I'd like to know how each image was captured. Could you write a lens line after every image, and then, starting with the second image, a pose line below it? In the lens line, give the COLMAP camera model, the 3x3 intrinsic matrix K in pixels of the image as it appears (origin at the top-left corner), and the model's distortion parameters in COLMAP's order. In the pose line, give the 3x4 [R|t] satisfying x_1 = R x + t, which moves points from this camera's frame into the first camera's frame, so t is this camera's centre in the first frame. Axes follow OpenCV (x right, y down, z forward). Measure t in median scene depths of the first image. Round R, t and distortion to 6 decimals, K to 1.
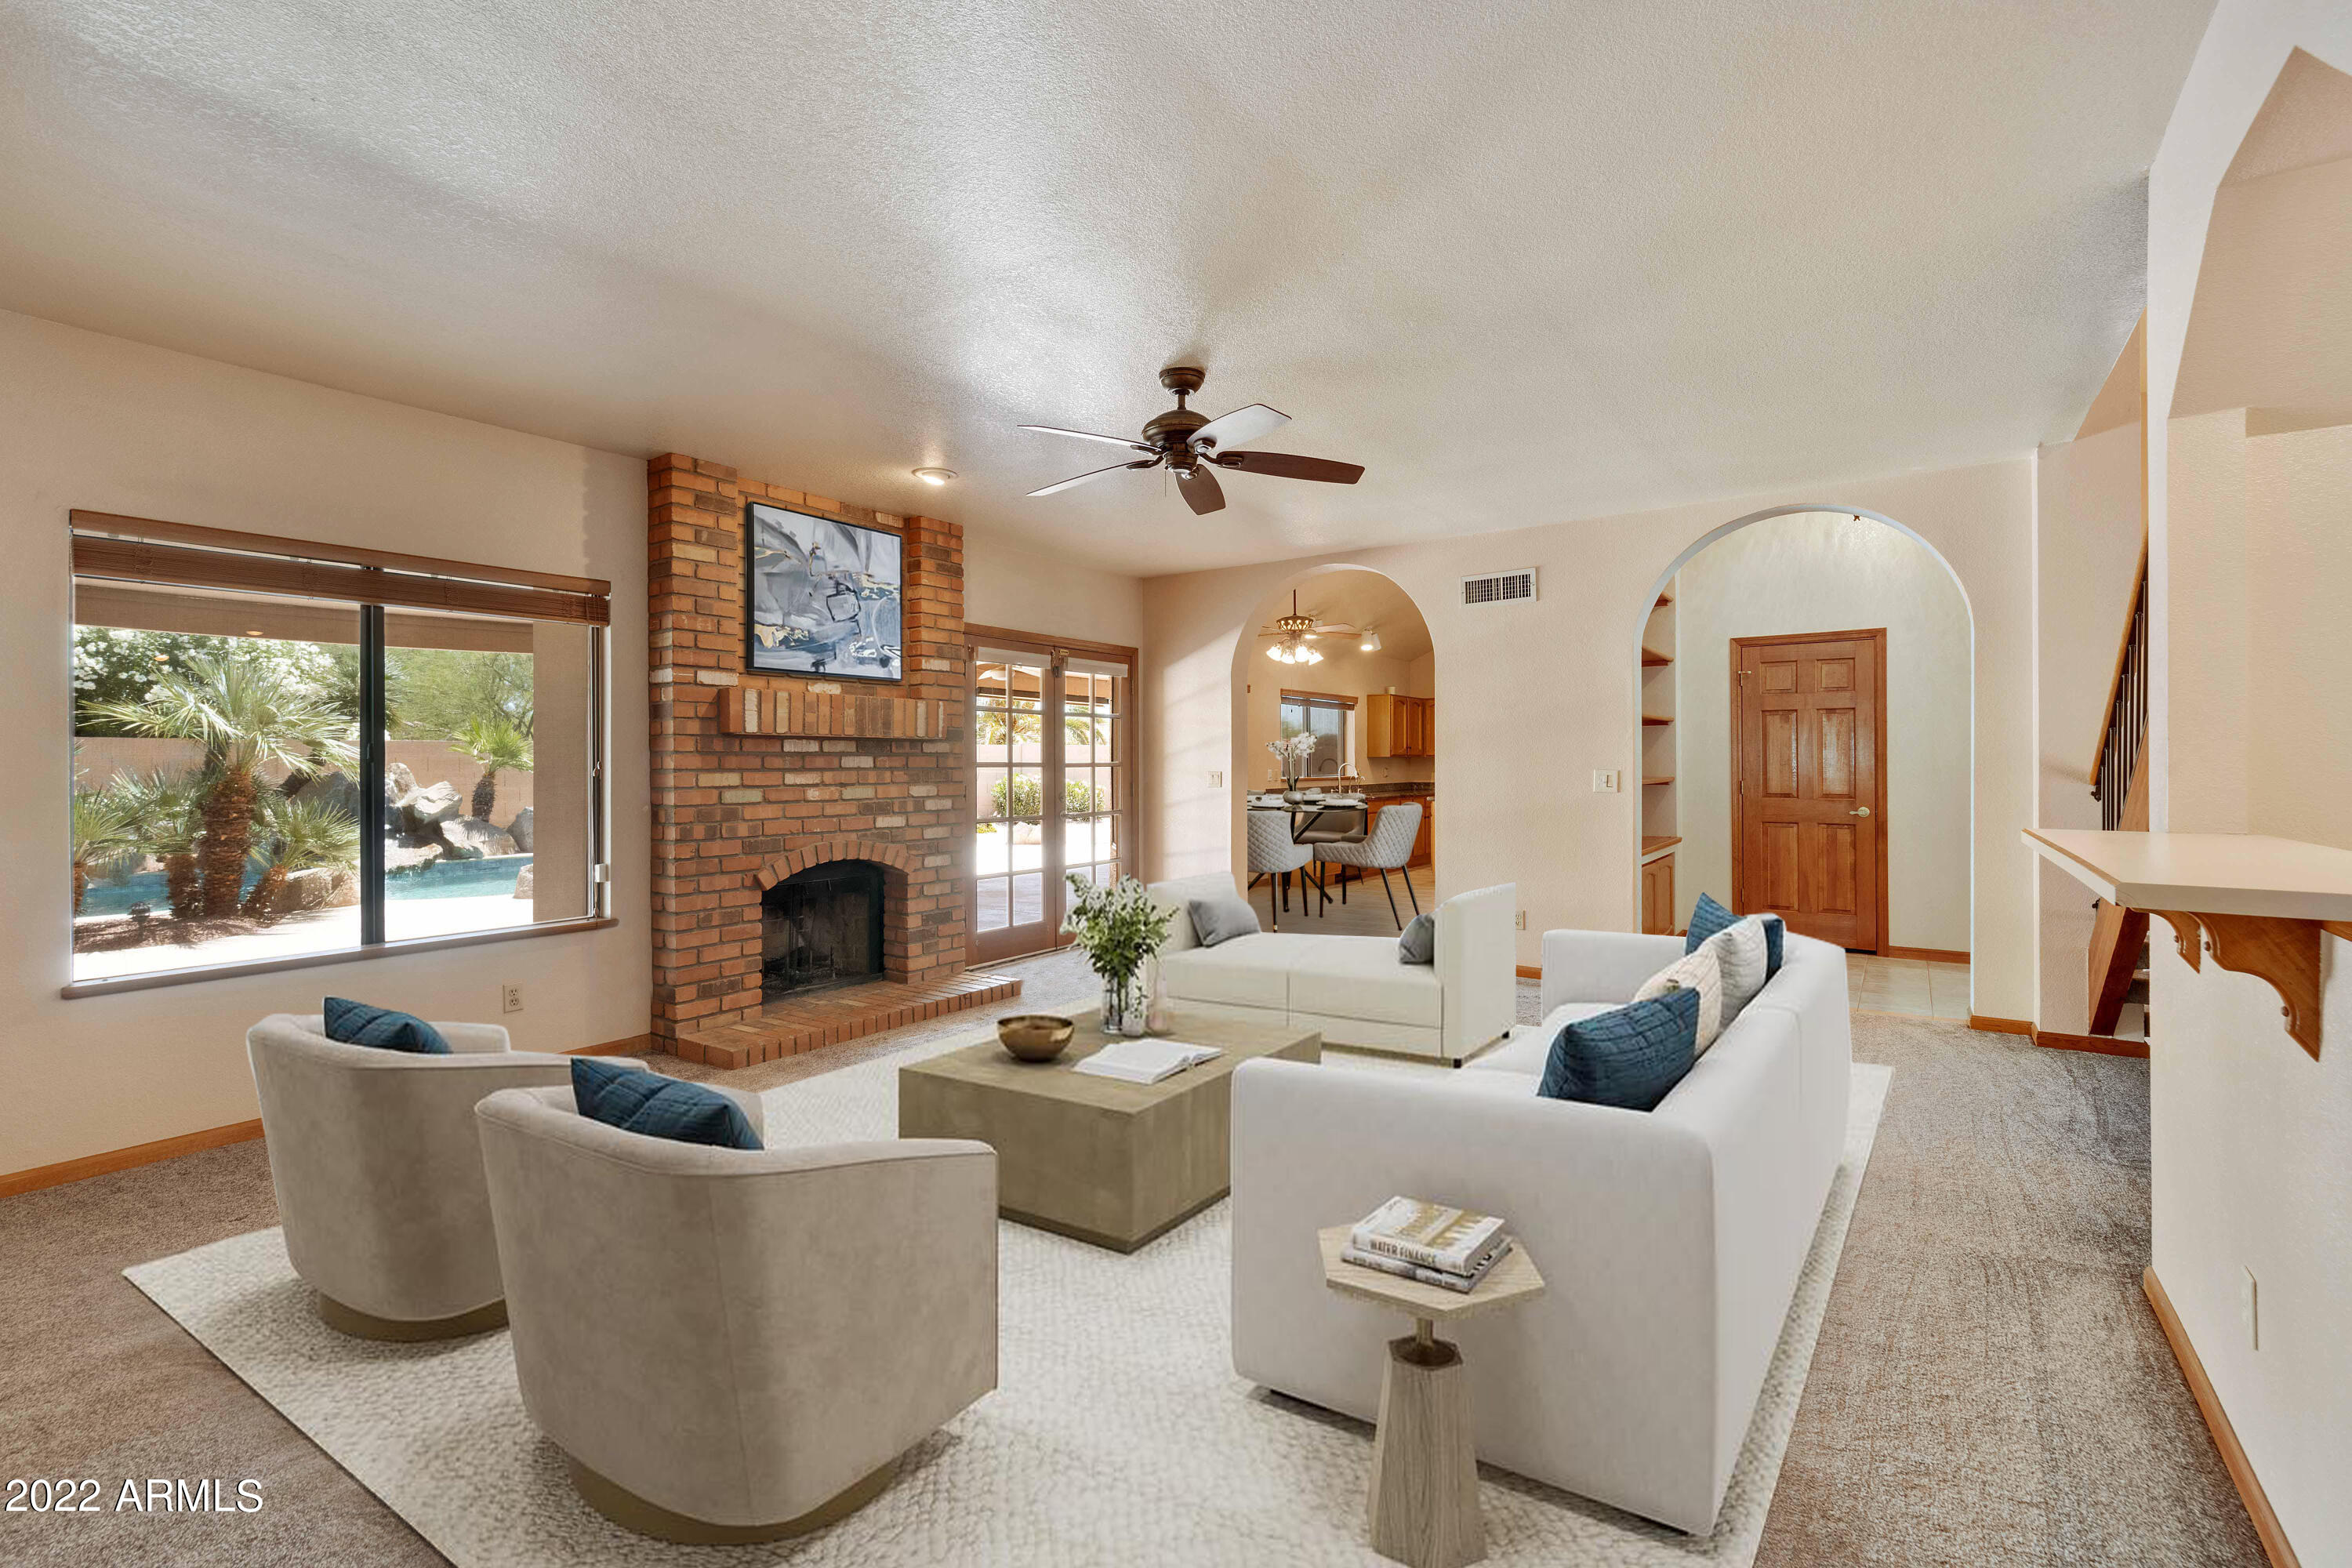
lens RADIAL K [[1038.8, 0, 1176.7], [0, 1038.8, 772.2], [0, 0, 1]] dist [0.000600, 0.000010]
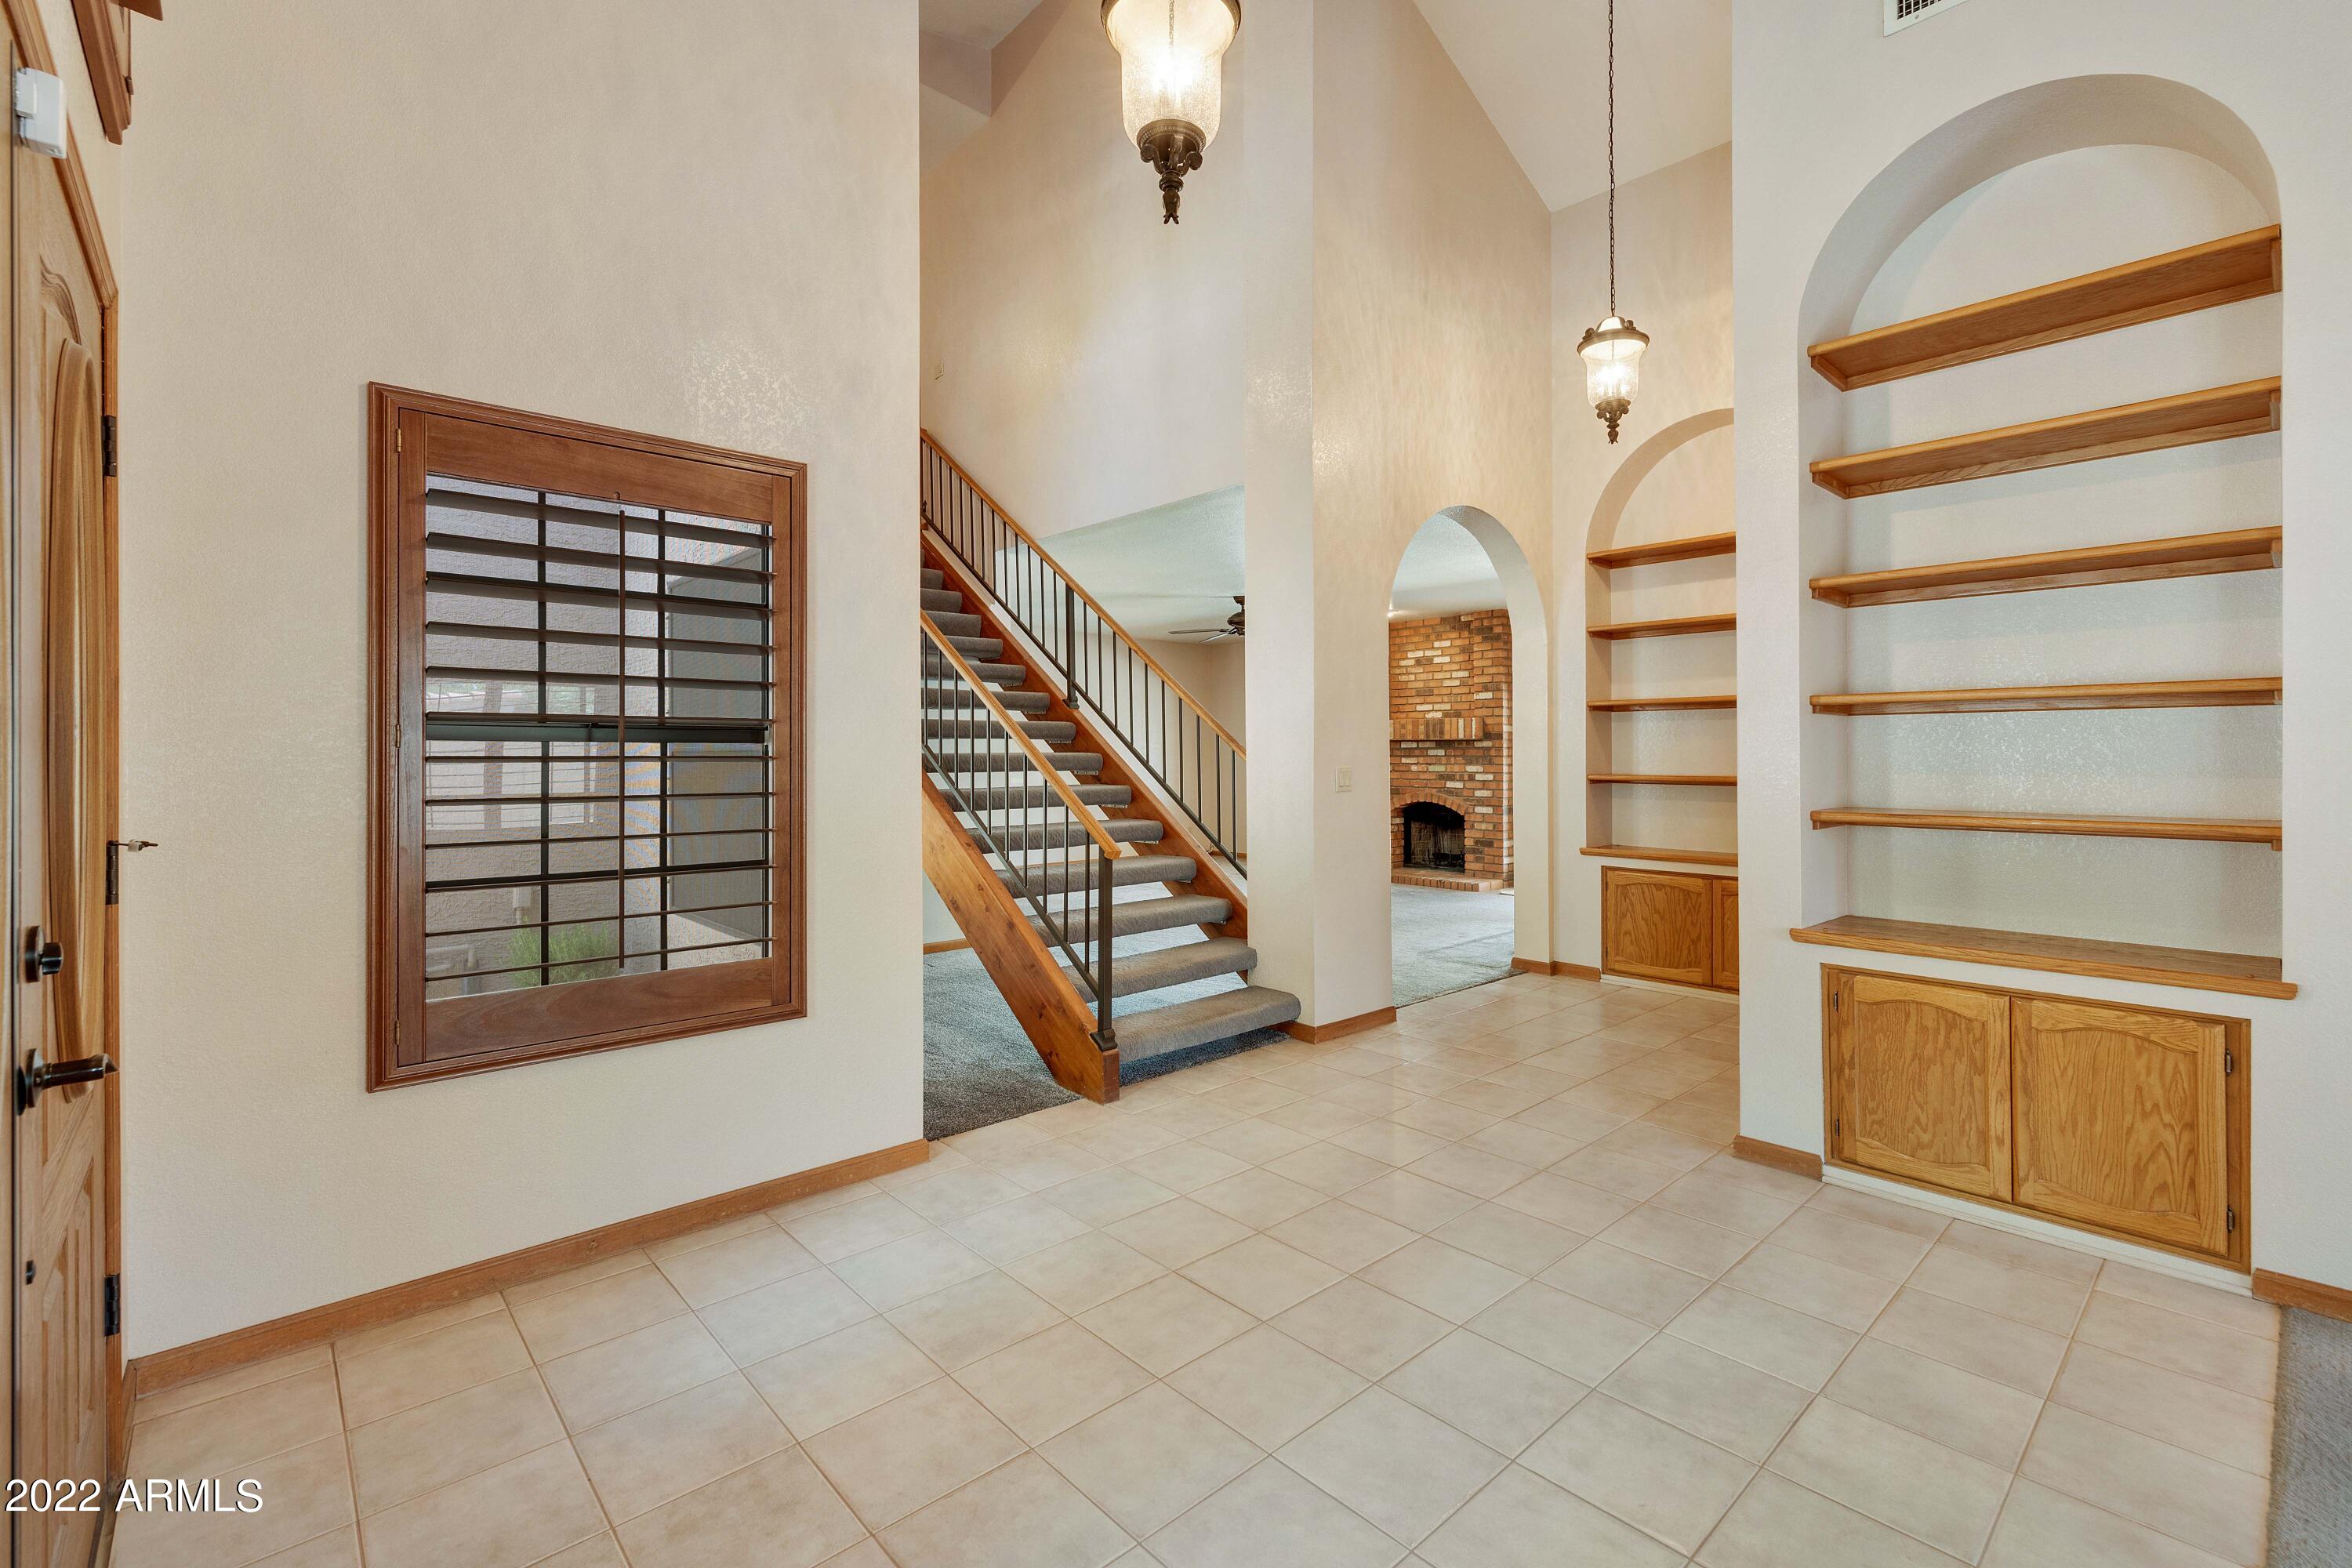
lens RADIAL K [[1038.8, 0, 1176.6], [0, 1038.8, 761.8], [0, 0, 1]] dist [0.000600, 0.000010]
pose [[-0.218423, 0.009562, -0.975807, 1.593658], [-0.004066, 0.999934, 0.010708, -0.010824], [0.975846, 0.006306, -0.218370, 0.899812]]
